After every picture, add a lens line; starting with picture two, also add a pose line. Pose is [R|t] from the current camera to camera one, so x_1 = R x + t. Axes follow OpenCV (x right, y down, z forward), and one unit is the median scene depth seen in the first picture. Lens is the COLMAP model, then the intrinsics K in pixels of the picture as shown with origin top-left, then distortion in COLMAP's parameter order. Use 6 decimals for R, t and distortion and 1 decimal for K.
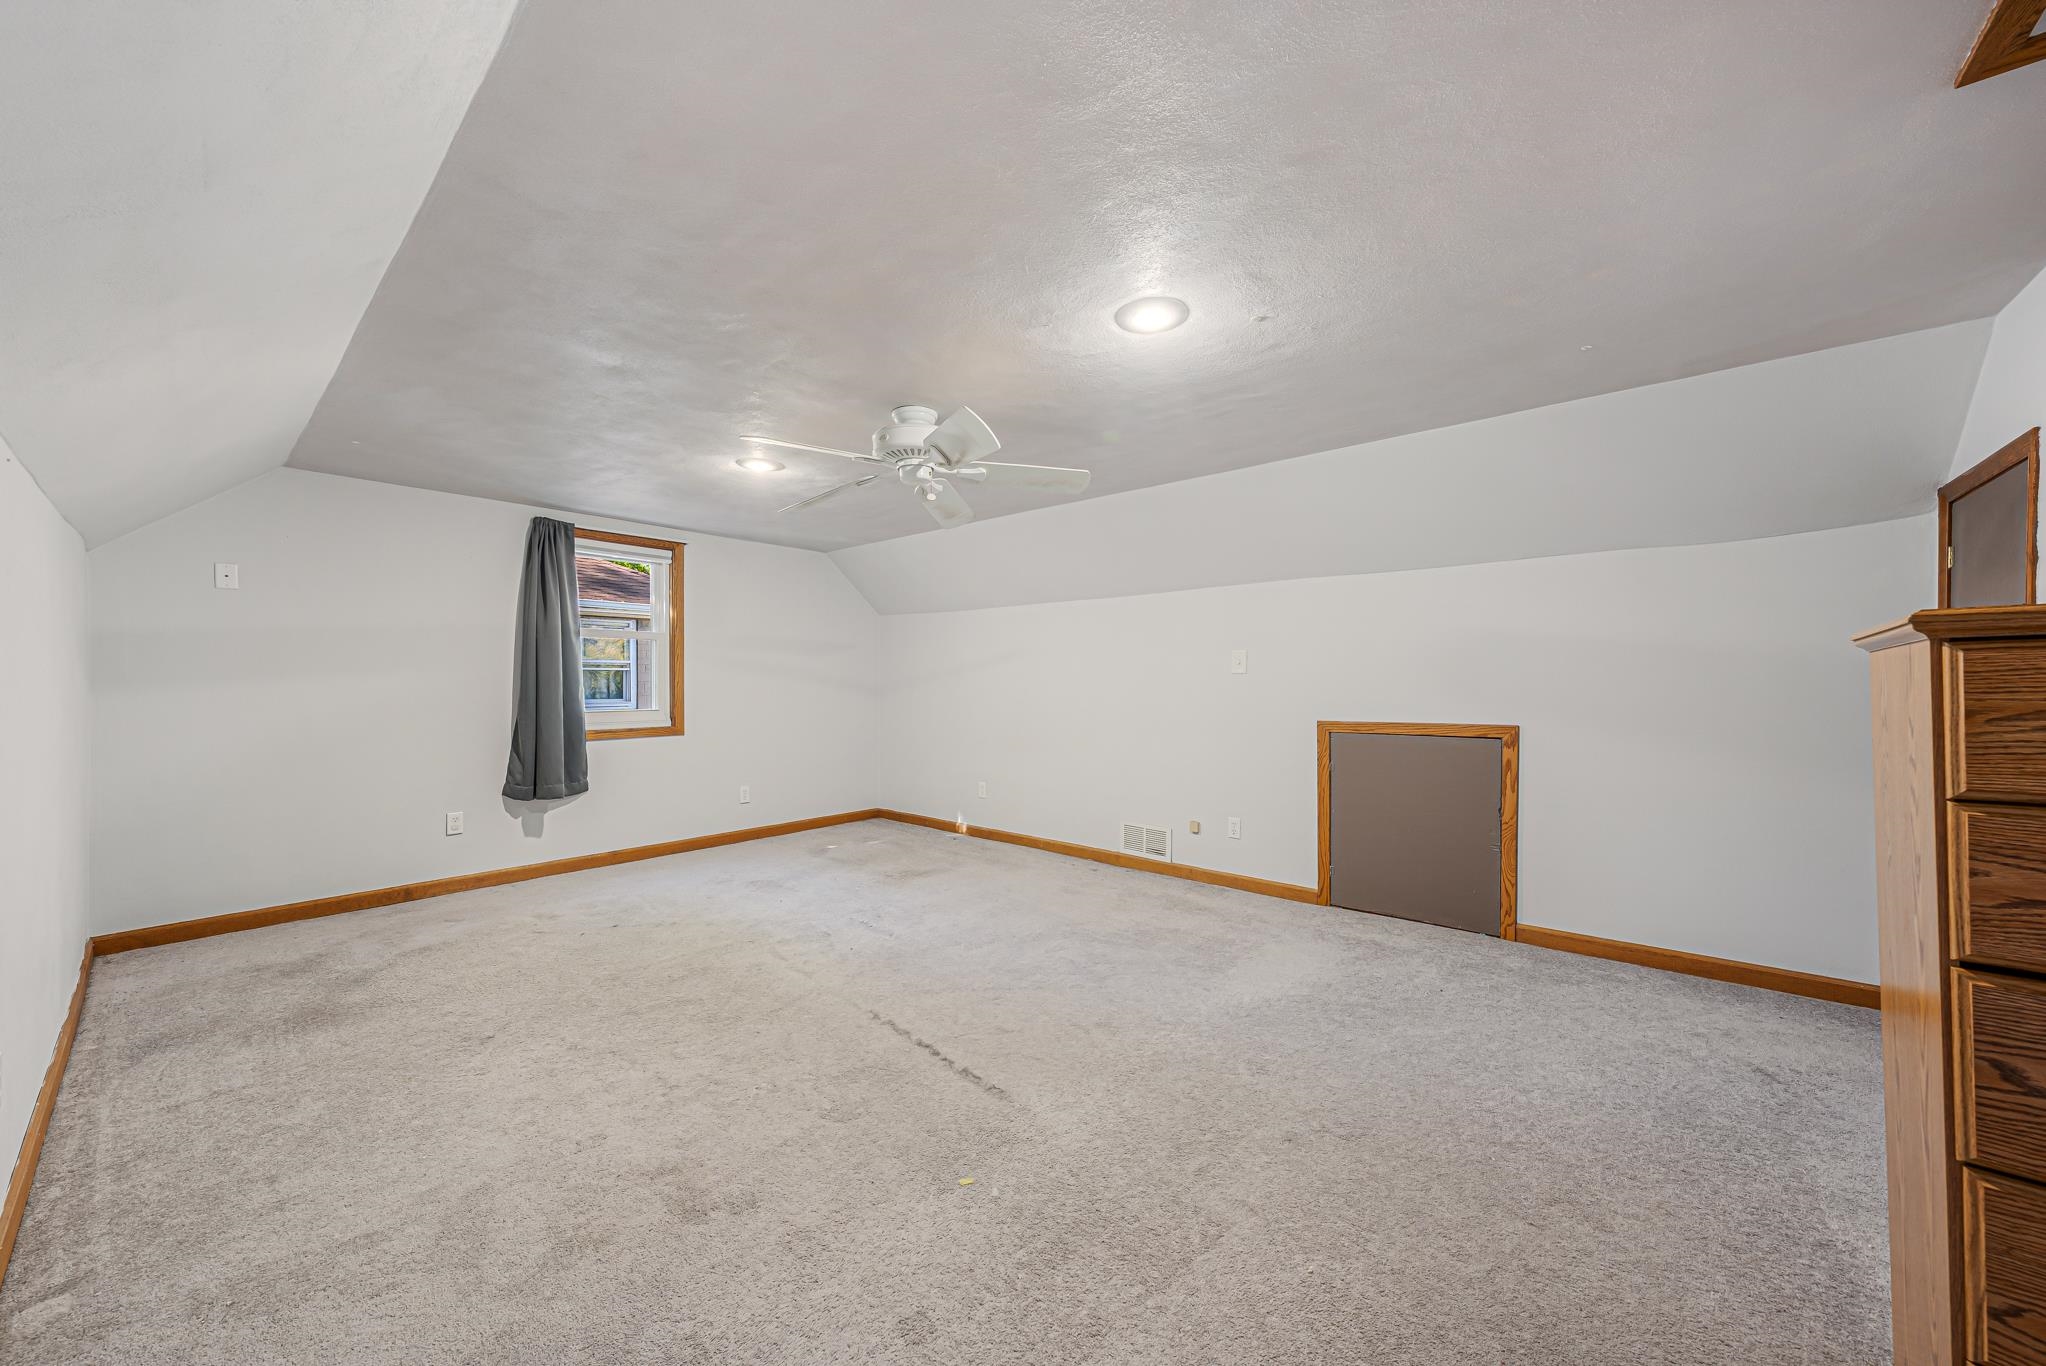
lens RADIAL K [[709.6, 0, 1023.0], [0, 709.6, 683.0], [0, 0, 1]] dist [0.001131, 0.000056]
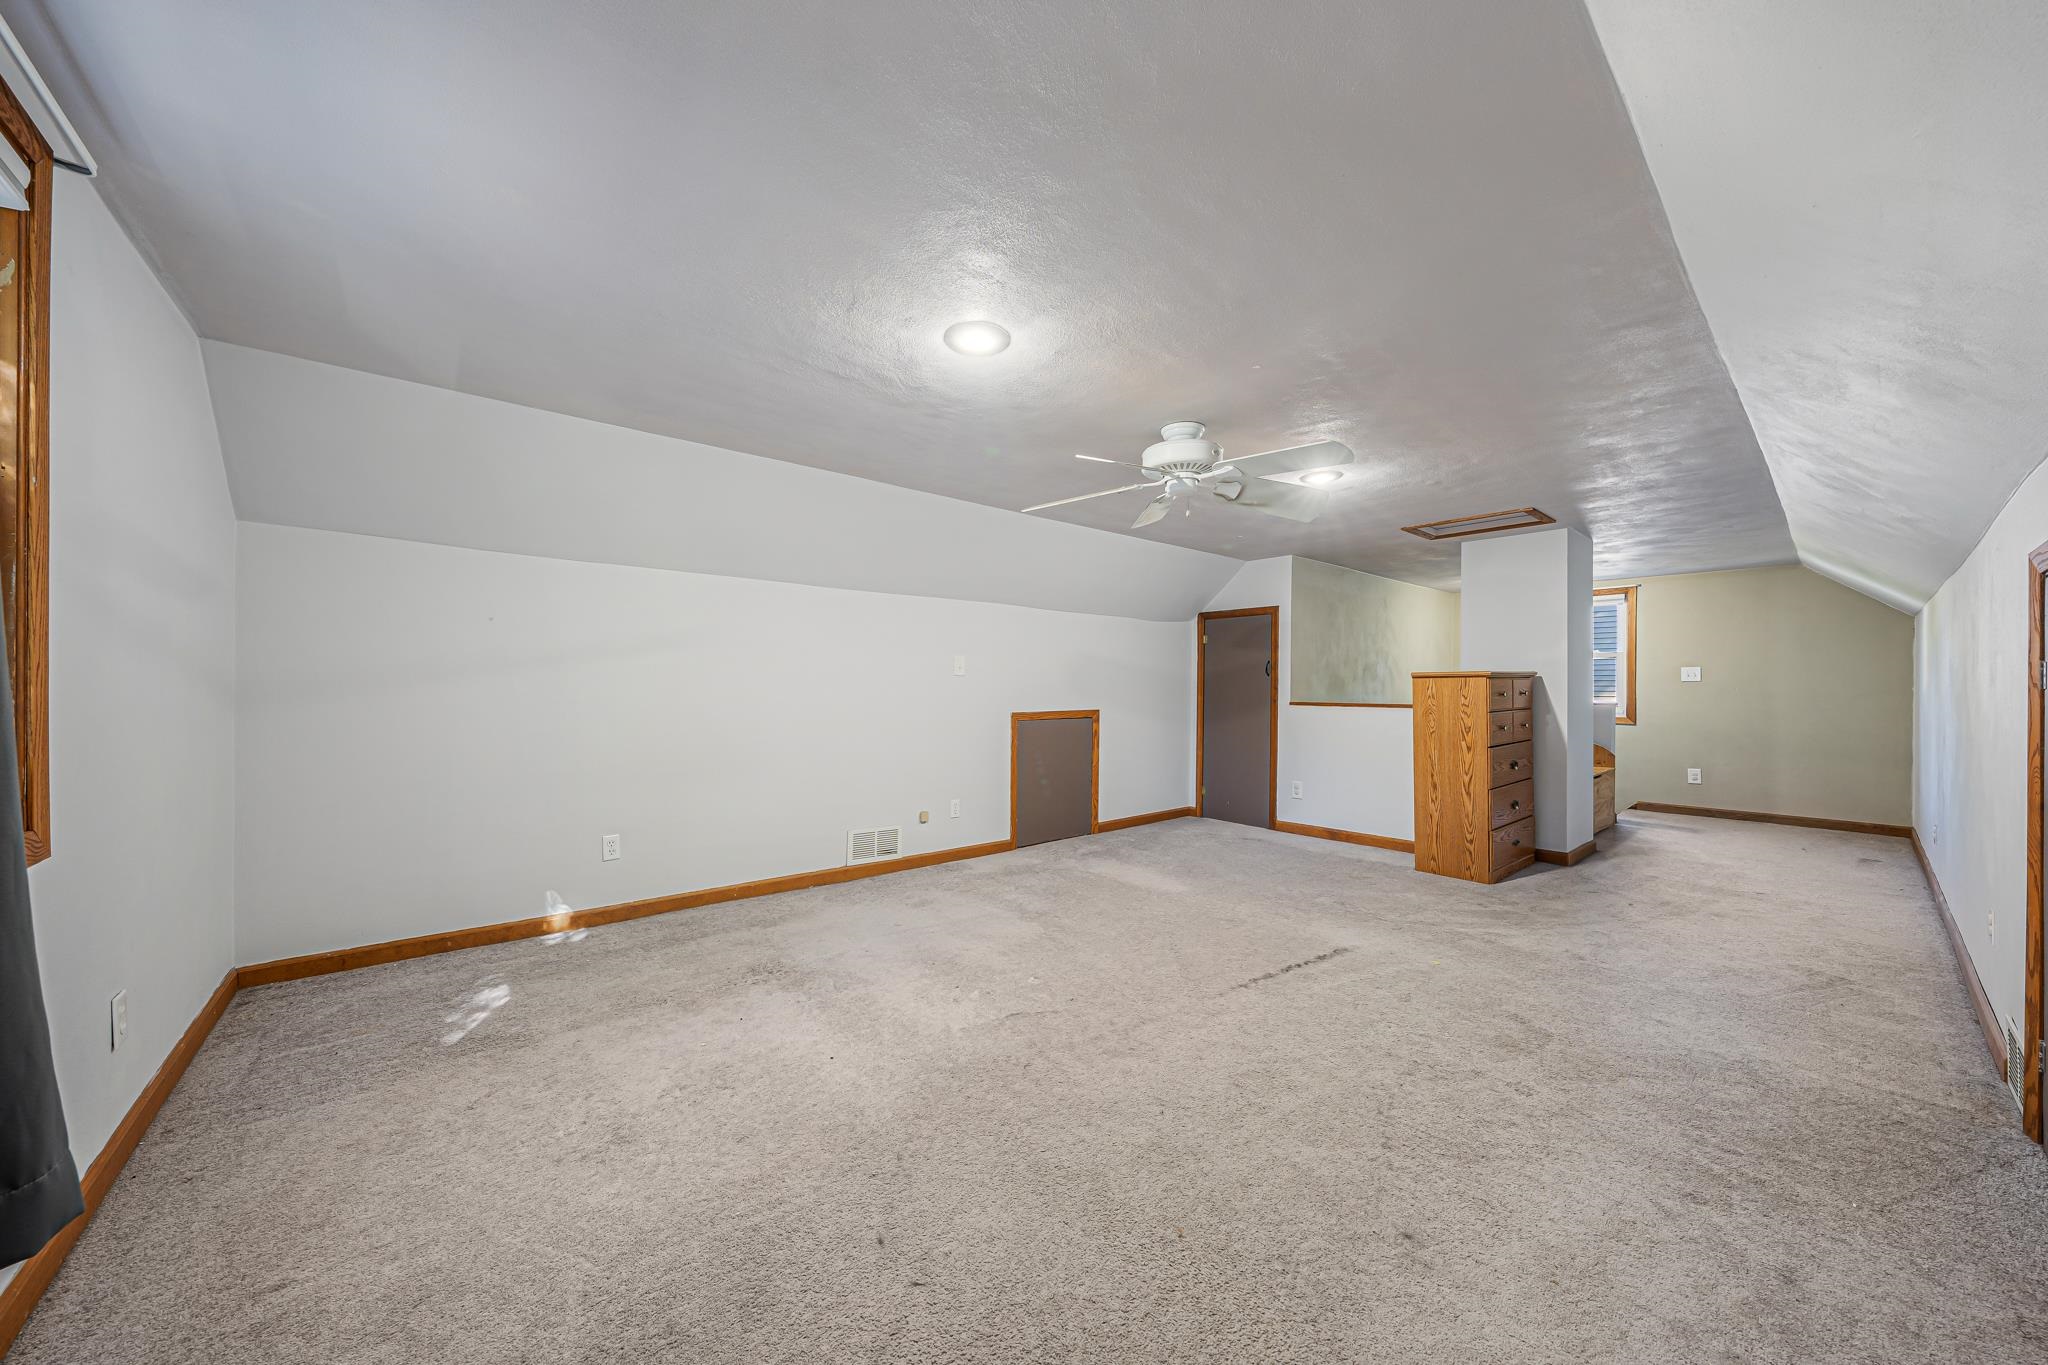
lens RADIAL K [[710.2, 0, 1024.0], [0, 710.2, 682.5], [0, 0, 1]] dist [0.001131, 0.000056]
pose [[0.158970, 0.009250, 0.987240, -0.923794], [-0.011257, 0.999908, -0.007556, 0.007792], [-0.987219, -0.009912, 0.159060, 0.793708]]
